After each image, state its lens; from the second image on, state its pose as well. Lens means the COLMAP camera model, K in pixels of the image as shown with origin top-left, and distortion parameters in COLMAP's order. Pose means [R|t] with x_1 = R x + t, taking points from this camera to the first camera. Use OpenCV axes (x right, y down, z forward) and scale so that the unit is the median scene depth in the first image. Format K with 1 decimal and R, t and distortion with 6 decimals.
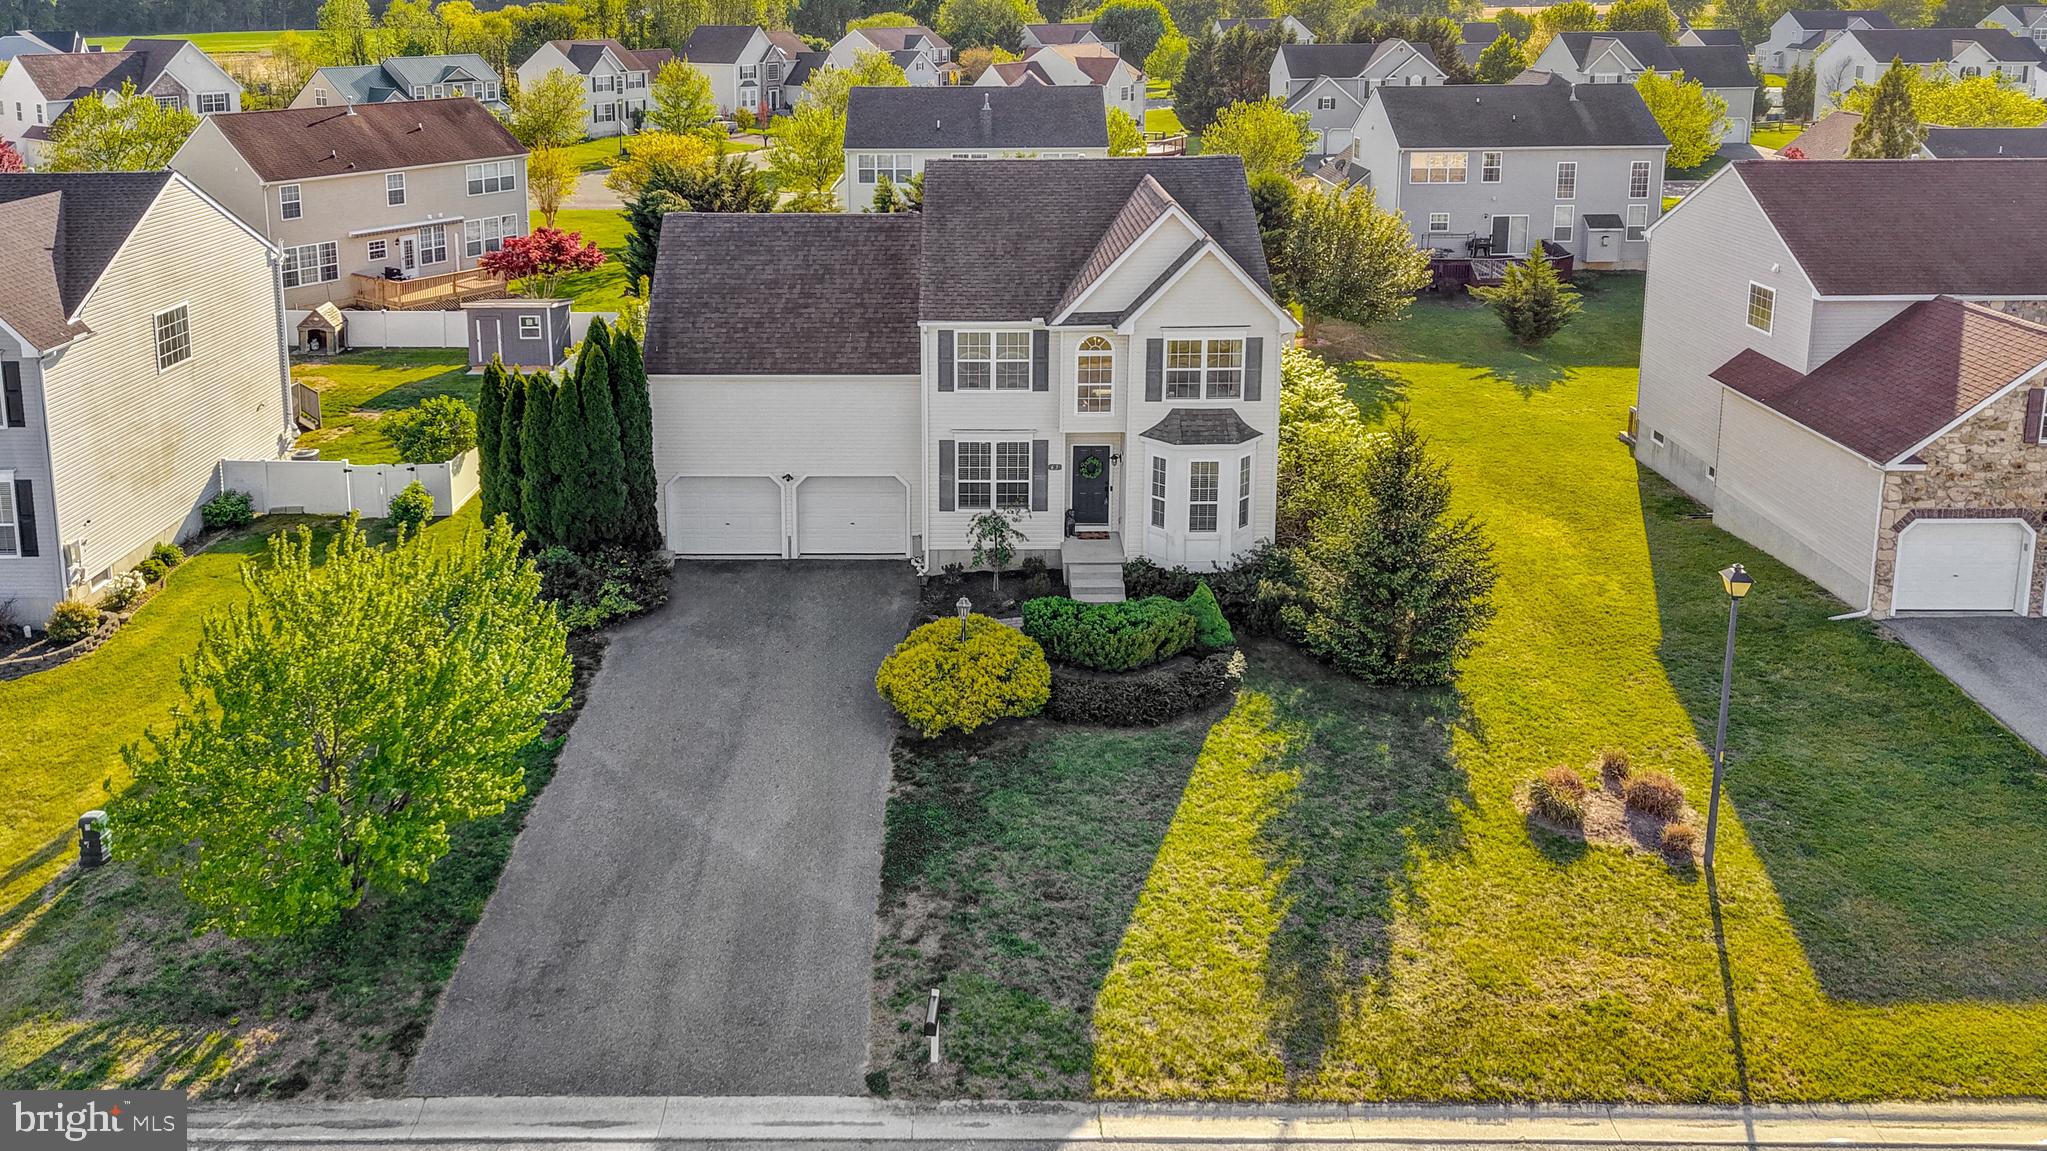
lens RADIAL K [[1427.7, 0, 976.0], [0, 1427.7, 302.7], [0, 0, 1]] dist [0.039426, -0.020697]
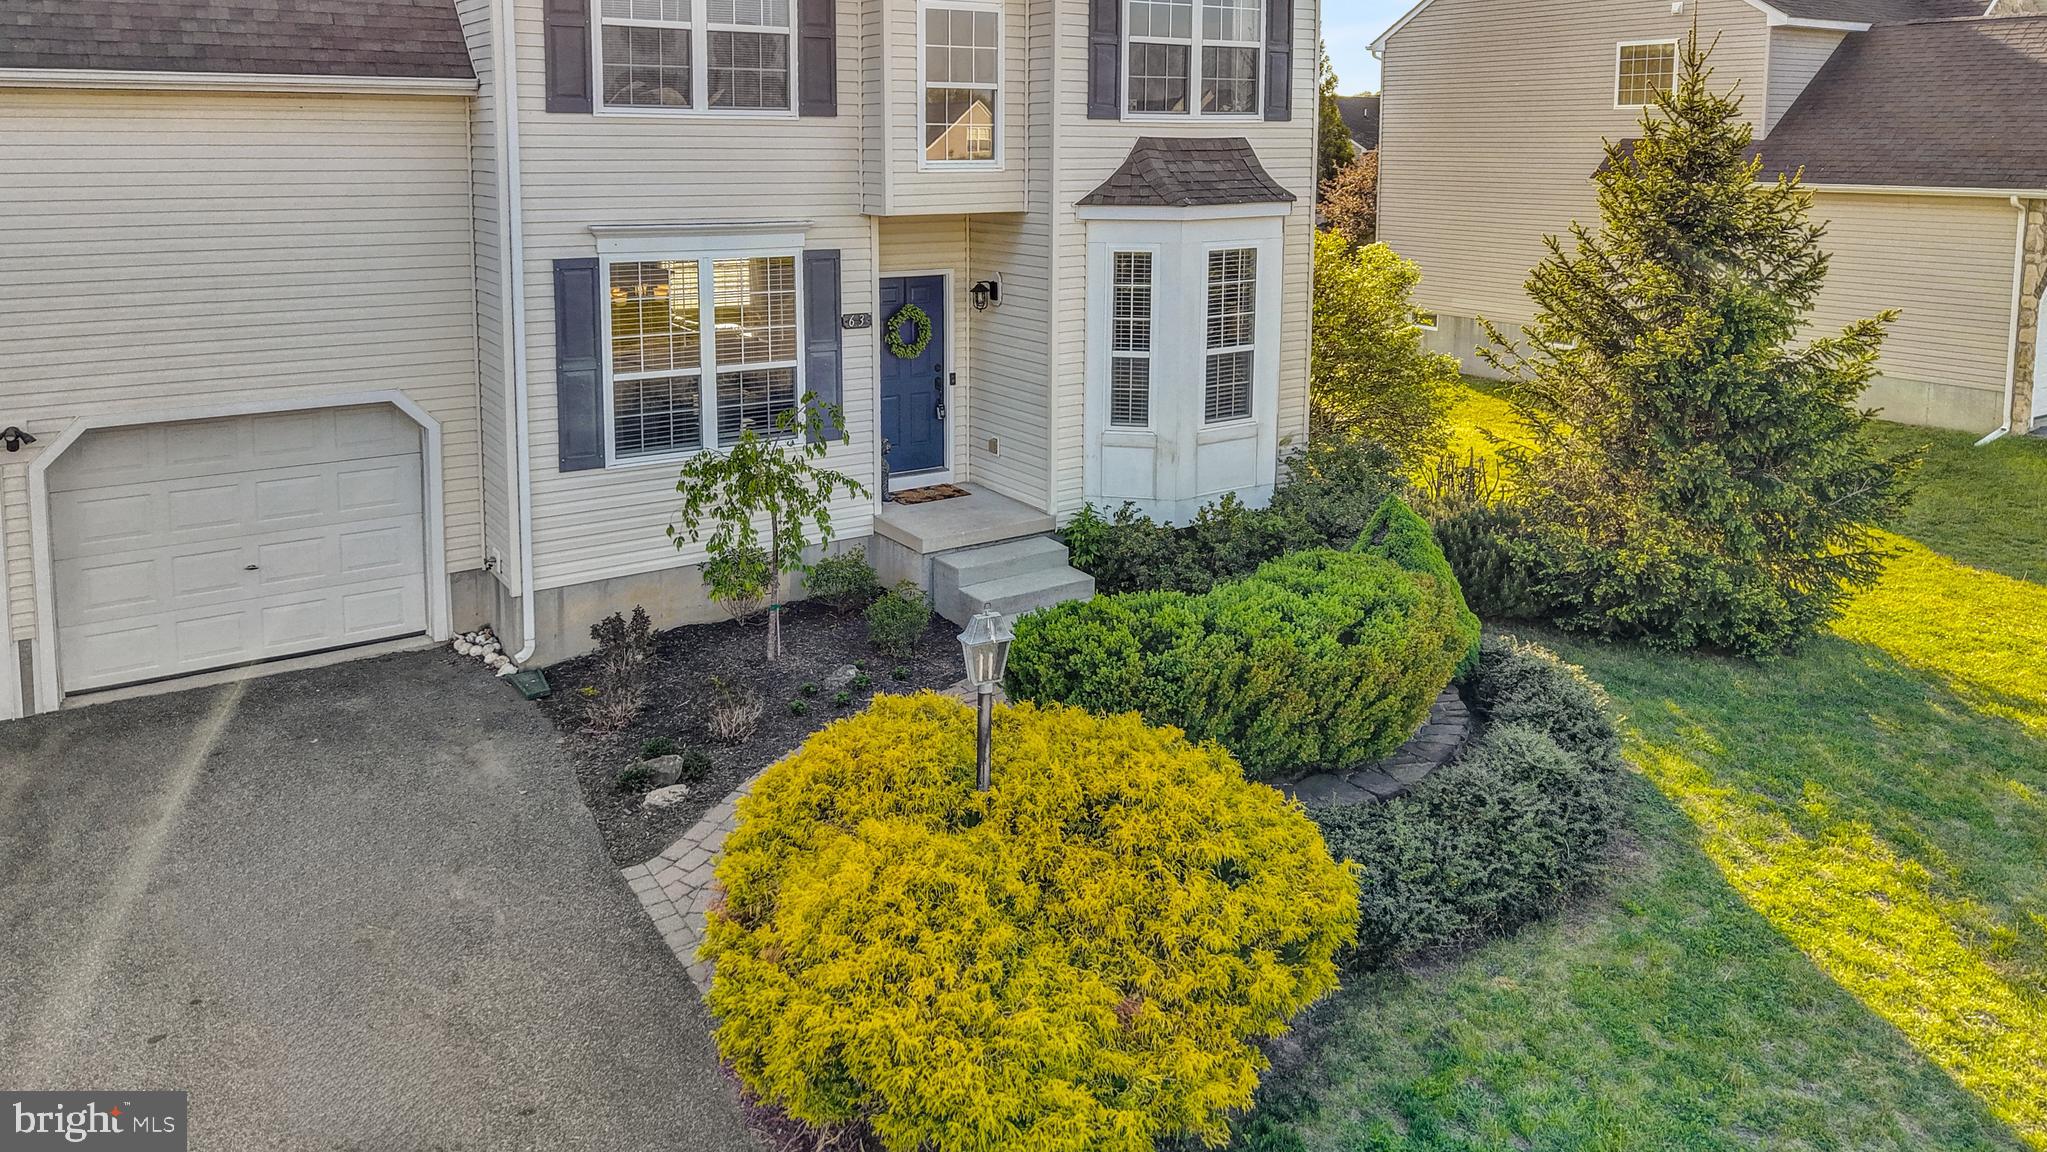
lens RADIAL K [[1427.7, 0, 994.5], [0, 1427.7, 363.7], [0, 0, 1]] dist [0.039426, -0.020697]
pose [[0.825860, -0.076338, 0.558684, -0.137918], [0.106611, 0.994063, -0.021767, 0.143995], [-0.553705, 0.077538, 0.829095, 0.675049]]
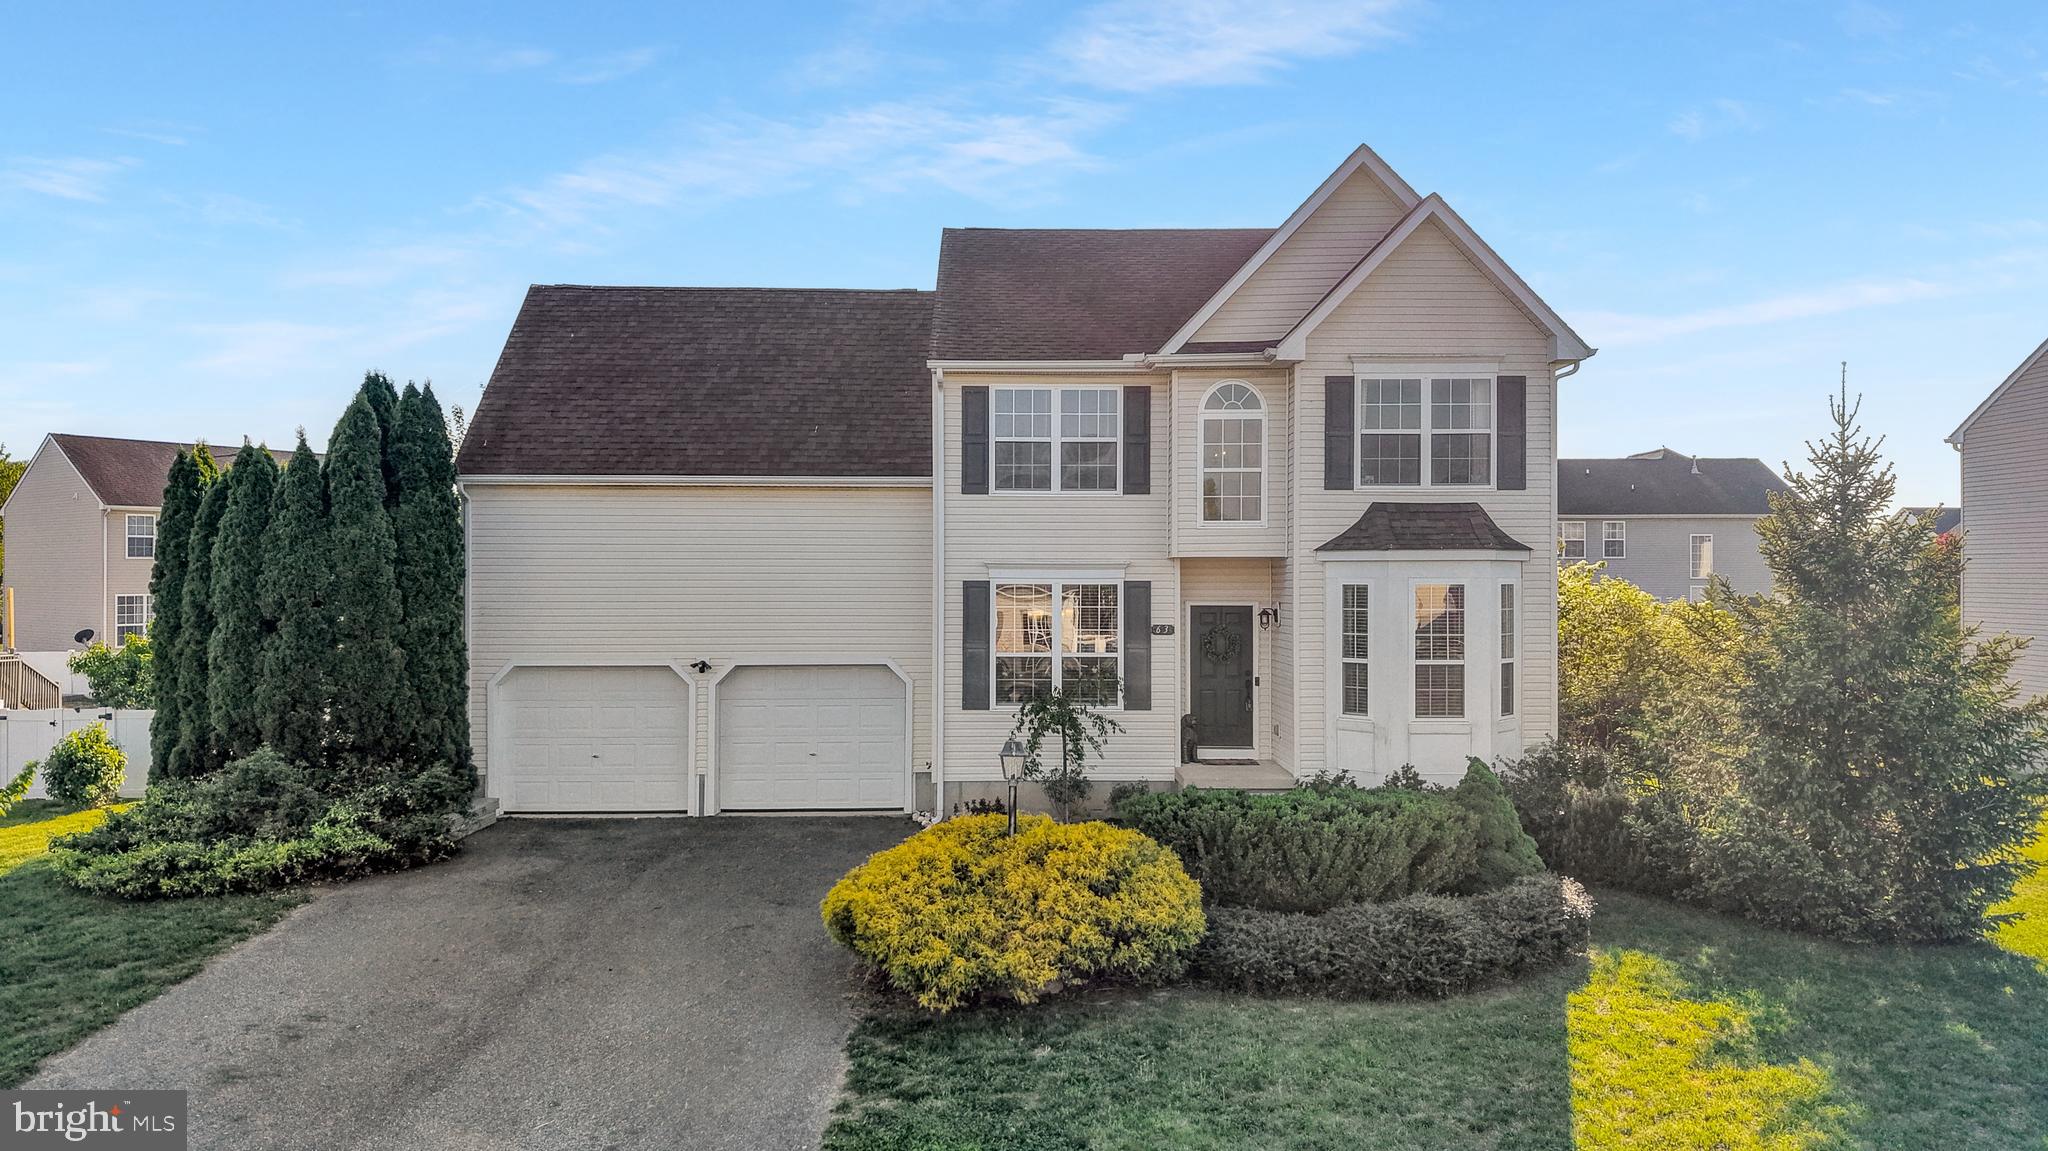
lens RADIAL K [[1428.4, 0, 1024.9], [0, 1428.4, 557.5], [0, 0, 1]] dist [0.039426, -0.020697]
pose [[0.999801, 0.002656, 0.019750, -0.012348], [0.001315, 0.980122, -0.198394, 0.207293], [-0.019884, 0.198380, 0.979923, 0.444597]]
